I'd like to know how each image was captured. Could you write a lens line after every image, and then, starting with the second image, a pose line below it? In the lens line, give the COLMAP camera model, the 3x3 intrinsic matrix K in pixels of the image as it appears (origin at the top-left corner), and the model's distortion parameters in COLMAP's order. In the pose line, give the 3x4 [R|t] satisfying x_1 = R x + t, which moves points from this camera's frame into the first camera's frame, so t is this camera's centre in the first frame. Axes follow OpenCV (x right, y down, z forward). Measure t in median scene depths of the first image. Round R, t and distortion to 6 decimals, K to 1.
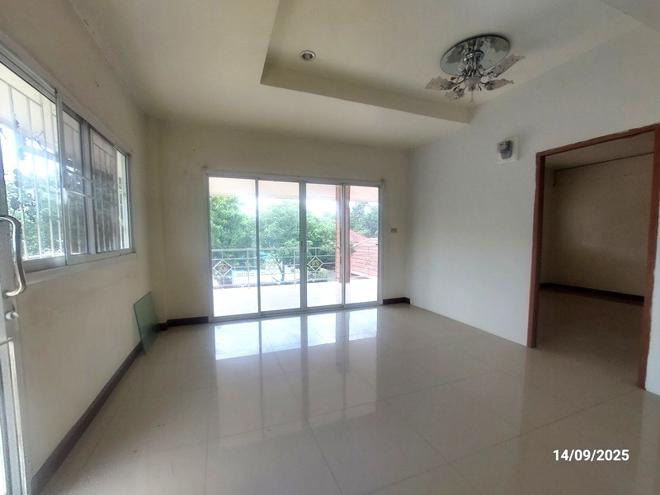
lens RADIAL K [[260.9, 0, 327.1], [0, 260.9, 249.2], [0, 0, 1]] dist [-0.012821, -0.000155]
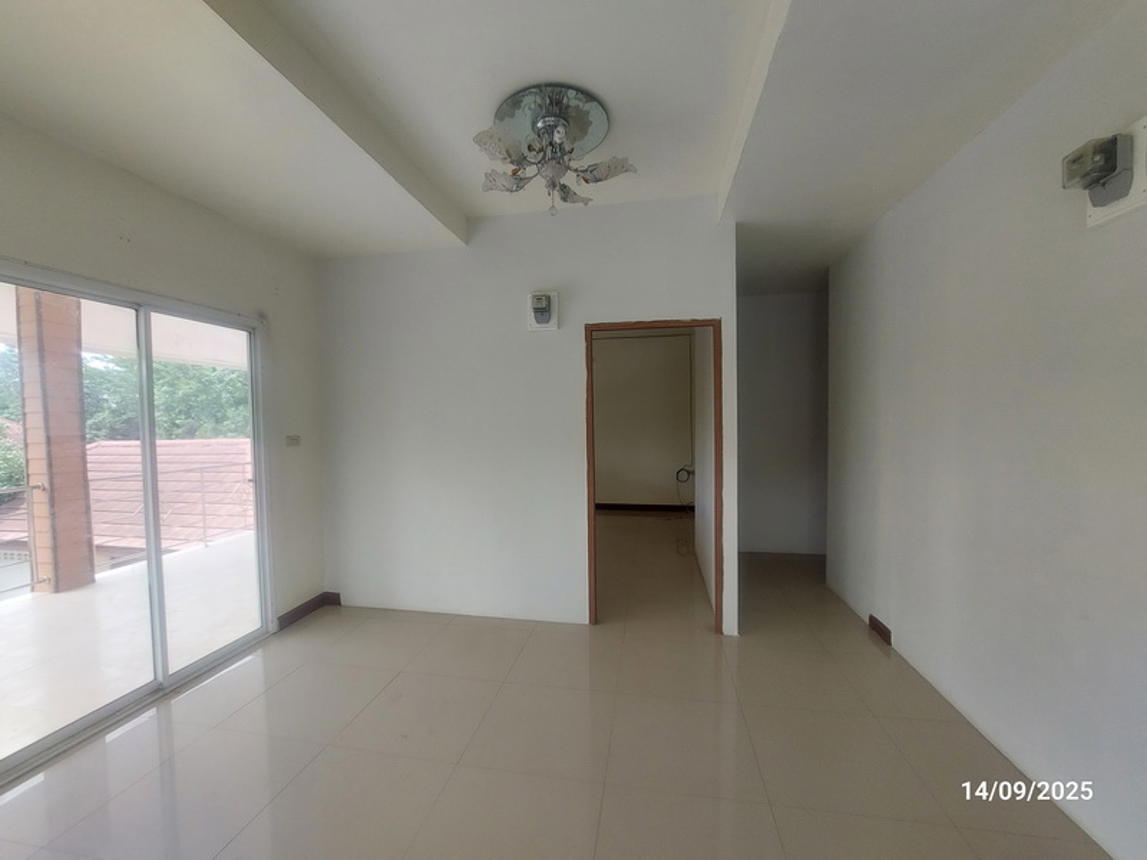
lens RADIAL K [[453.5, 0, 571.8], [0, 453.5, 436.1], [0, 0, 1]] dist [-0.012821, -0.000155]
pose [[0.546484, -0.032585, 0.836836, -0.159401], [0.061179, 0.998126, -0.001086, -0.082111], [-0.835232, 0.051790, 0.547453, 0.377700]]
